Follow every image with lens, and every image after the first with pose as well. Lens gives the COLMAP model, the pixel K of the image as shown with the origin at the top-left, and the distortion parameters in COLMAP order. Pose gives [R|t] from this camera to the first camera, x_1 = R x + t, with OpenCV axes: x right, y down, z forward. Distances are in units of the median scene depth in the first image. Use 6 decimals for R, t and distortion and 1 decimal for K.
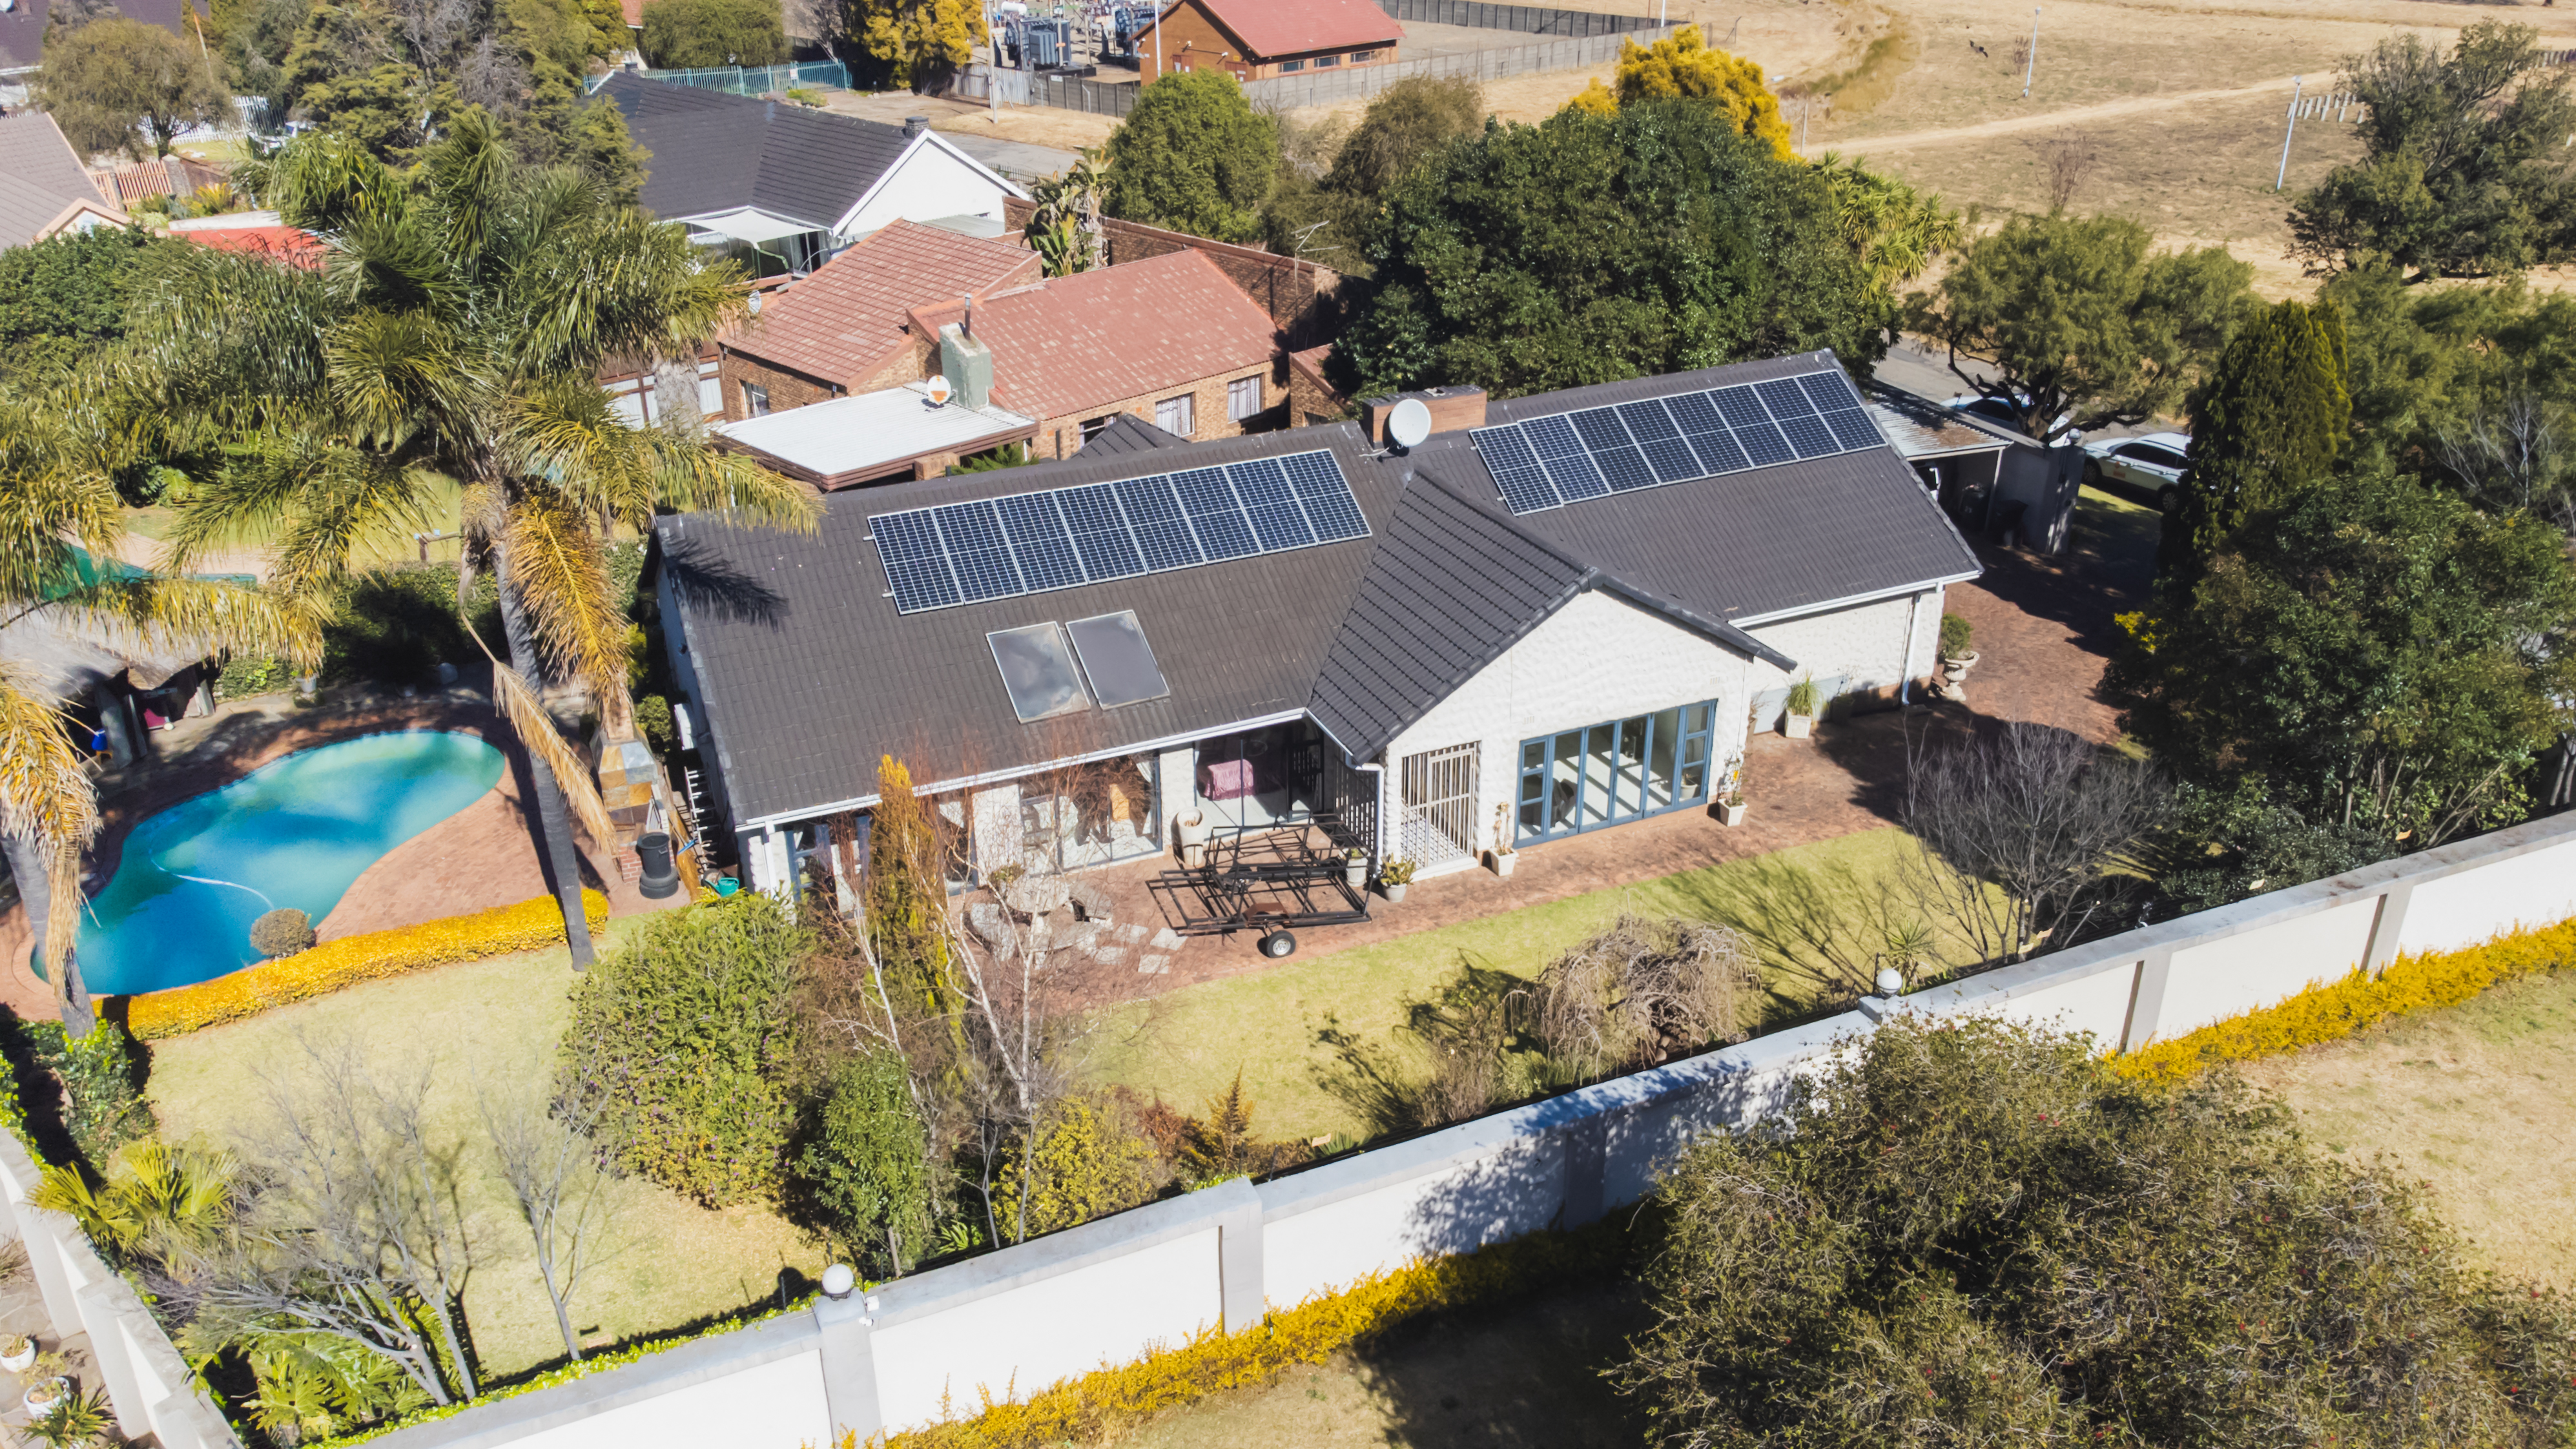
lens RADIAL K [[1942.7, 0, 1290.0], [0, 1942.7, 714.9], [0, 0, 1]] dist [-0.006928, 0.103217]
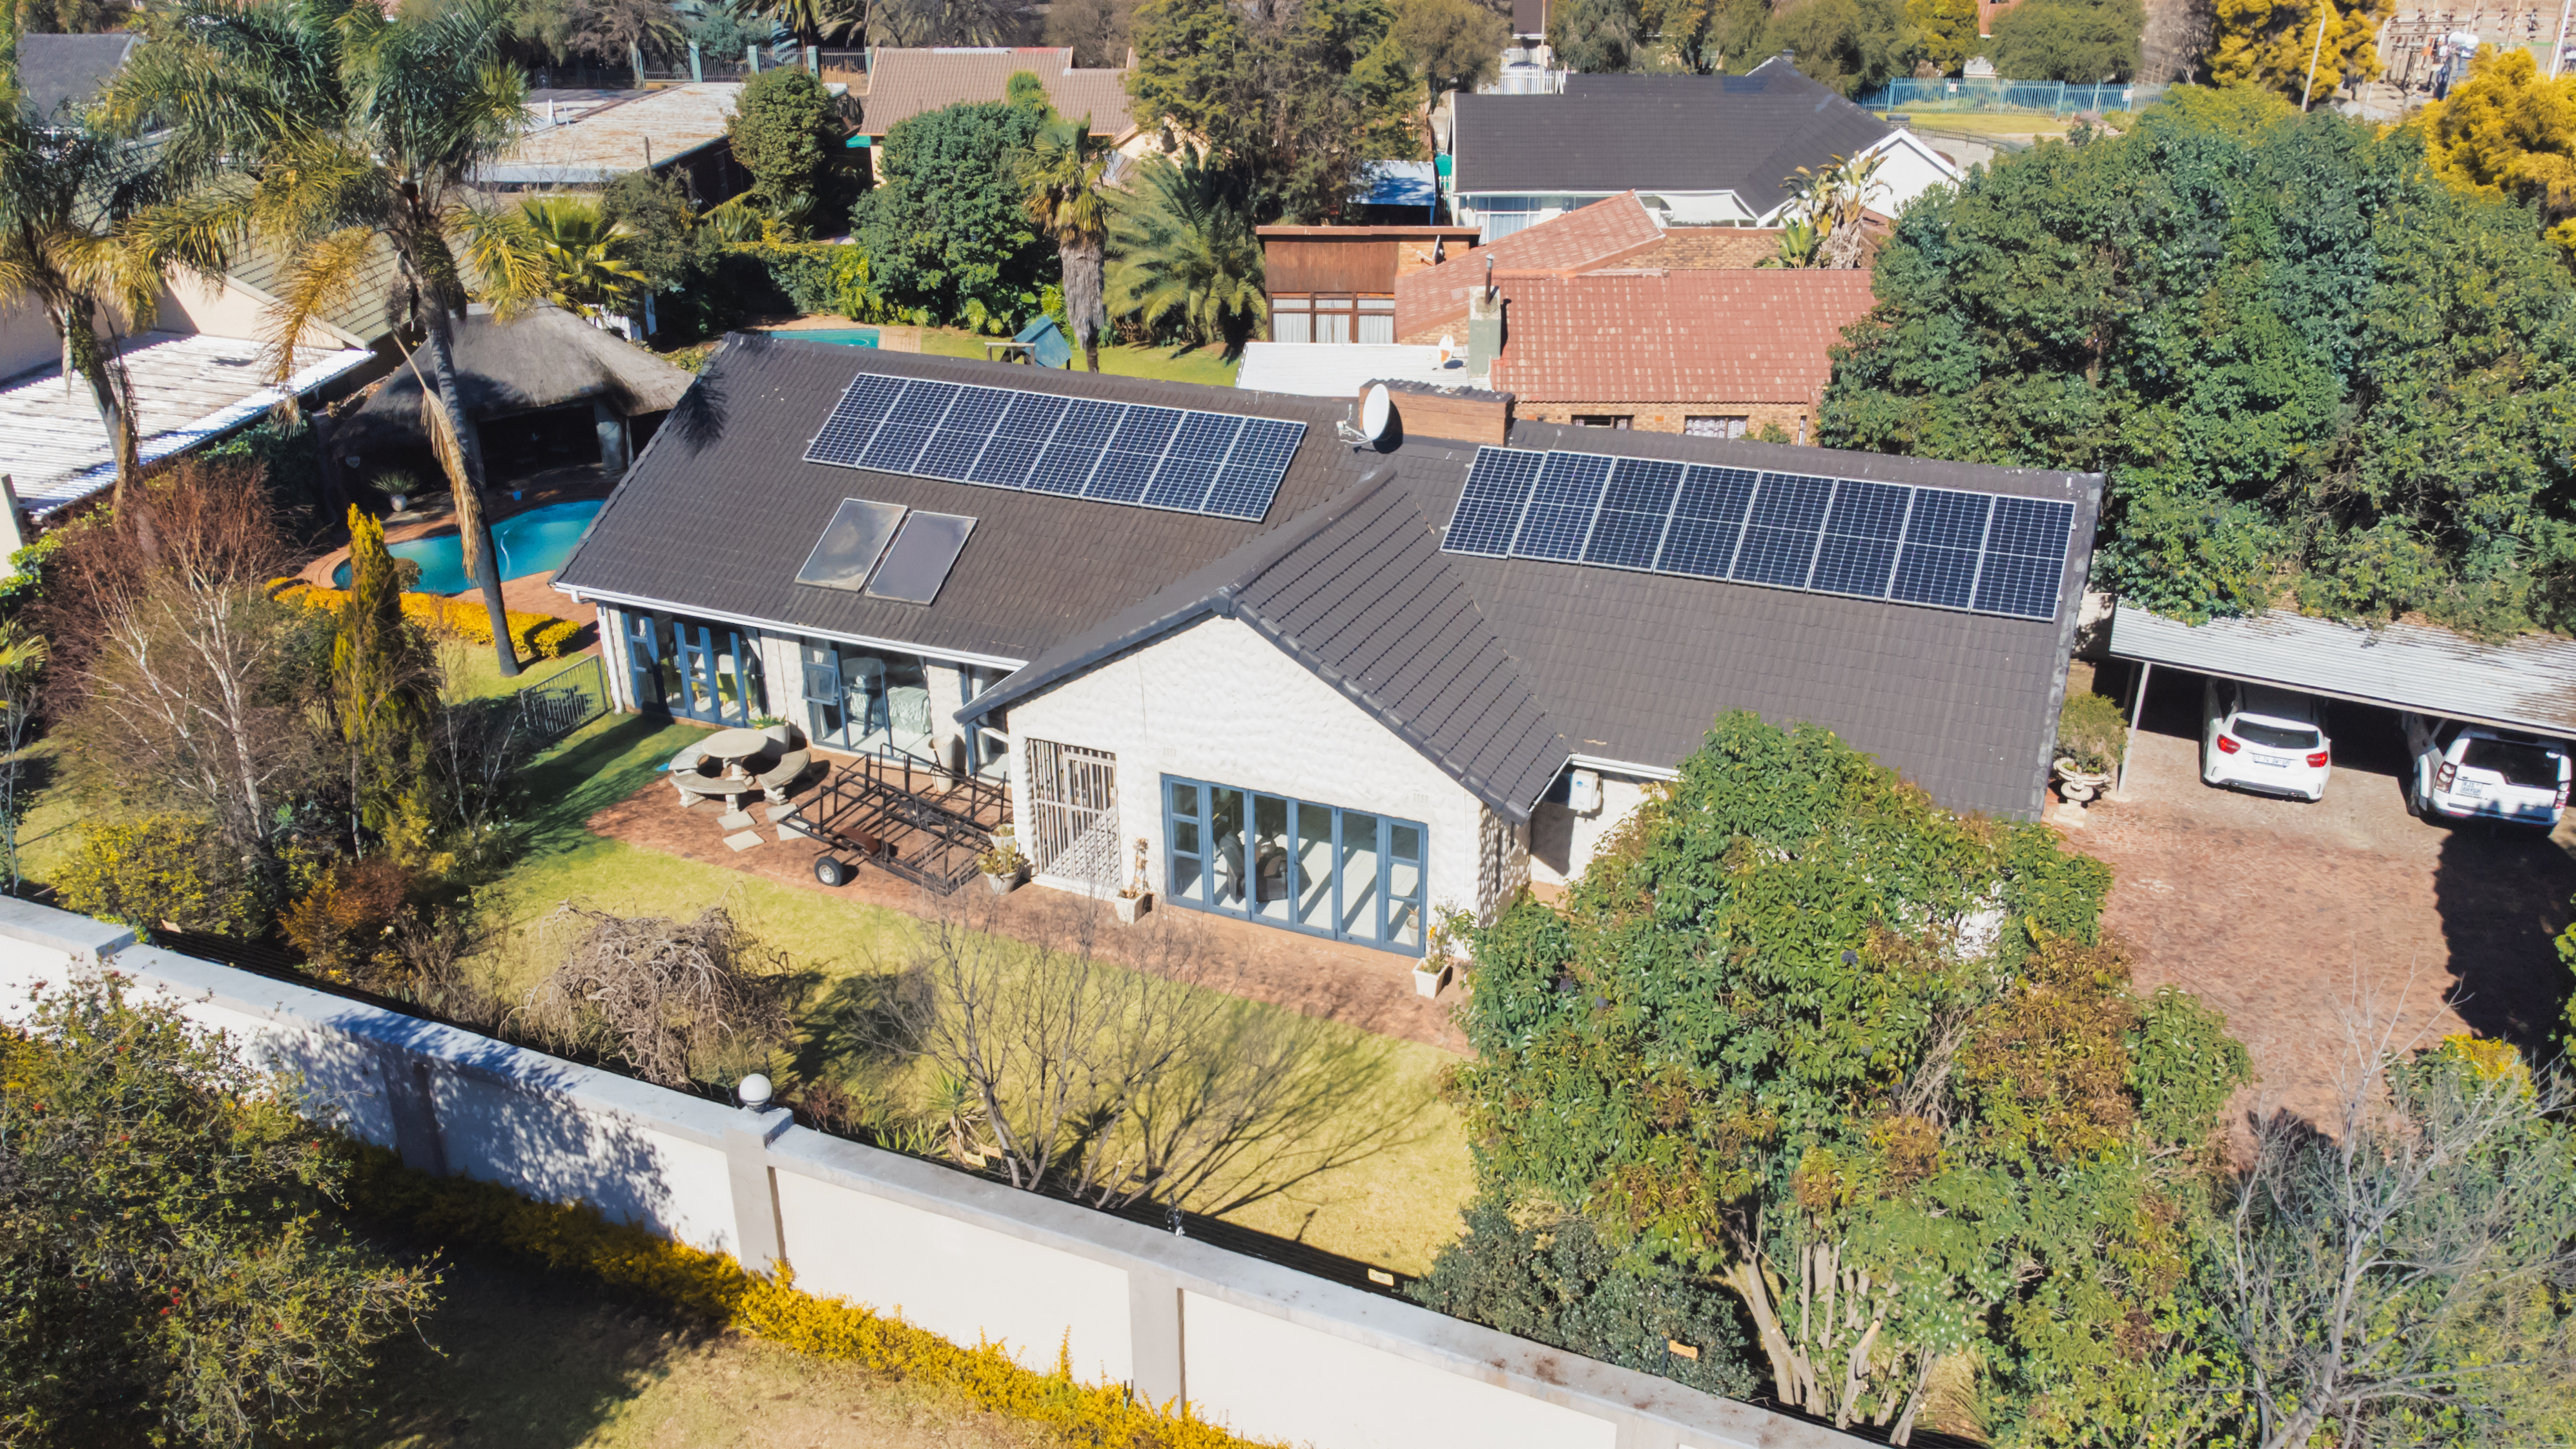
lens RADIAL K [[1942.7, 0, 1290.0], [0, 1942.7, 714.9], [0, 0, 1]] dist [-0.006928, 0.103217]
pose [[0.678261, 0.306691, -0.667759, 0.594247], [-0.319595, 0.941408, 0.107752, -0.098934], [0.661680, 0.140328, 0.736537, 0.356642]]
